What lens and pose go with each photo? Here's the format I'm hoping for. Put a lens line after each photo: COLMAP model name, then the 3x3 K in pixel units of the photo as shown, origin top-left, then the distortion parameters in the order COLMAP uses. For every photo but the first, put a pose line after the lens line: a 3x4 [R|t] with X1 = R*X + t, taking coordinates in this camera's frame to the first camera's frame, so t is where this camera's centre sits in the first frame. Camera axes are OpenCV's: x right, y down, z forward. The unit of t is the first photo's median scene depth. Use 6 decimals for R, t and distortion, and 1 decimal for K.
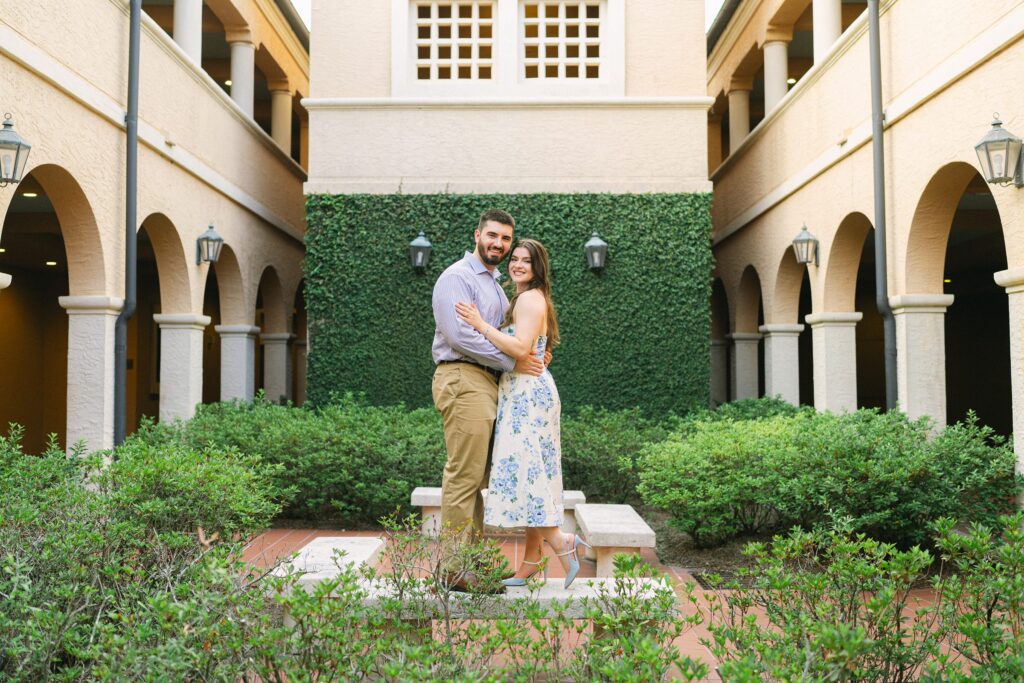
lens RADIAL K [[1051.9, 0, 506.5], [0, 1051.9, 341.2], [0, 0, 1]] dist [0.048726, 0.000000]
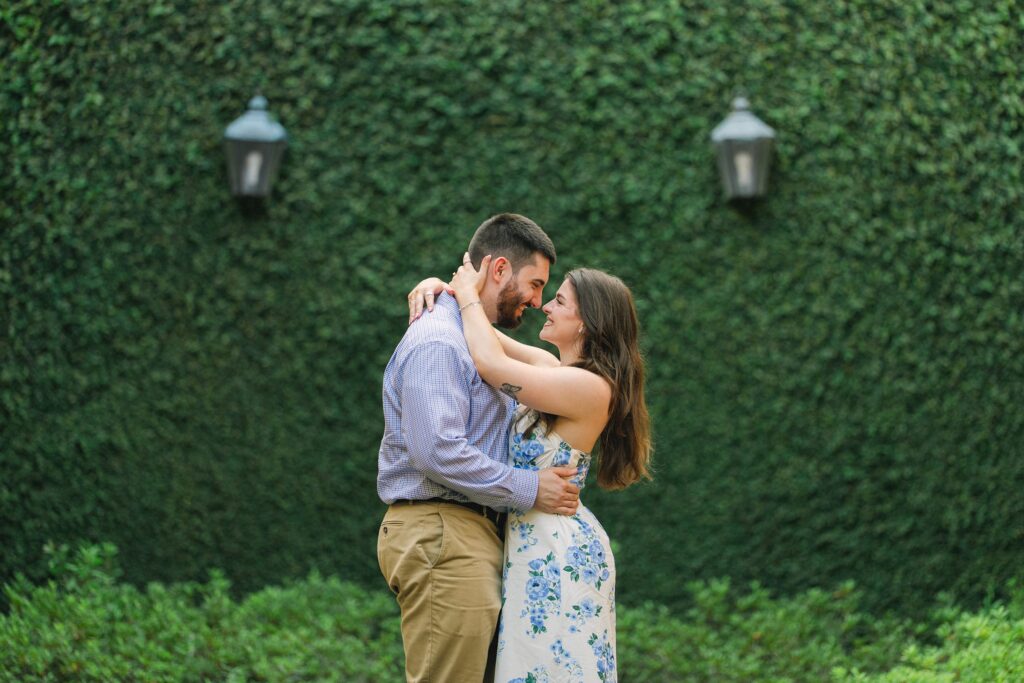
lens RADIAL K [[4224.1, 0, 513.9], [0, 4224.1, 339.4], [0, 0, 1]] dist [0.041877, 0.000000]
pose [[0.999944, -0.001888, 0.010421, -0.008513], [0.001848, 0.999991, 0.003776, -0.026817], [-0.010428, -0.003756, 0.999939, -0.440549]]
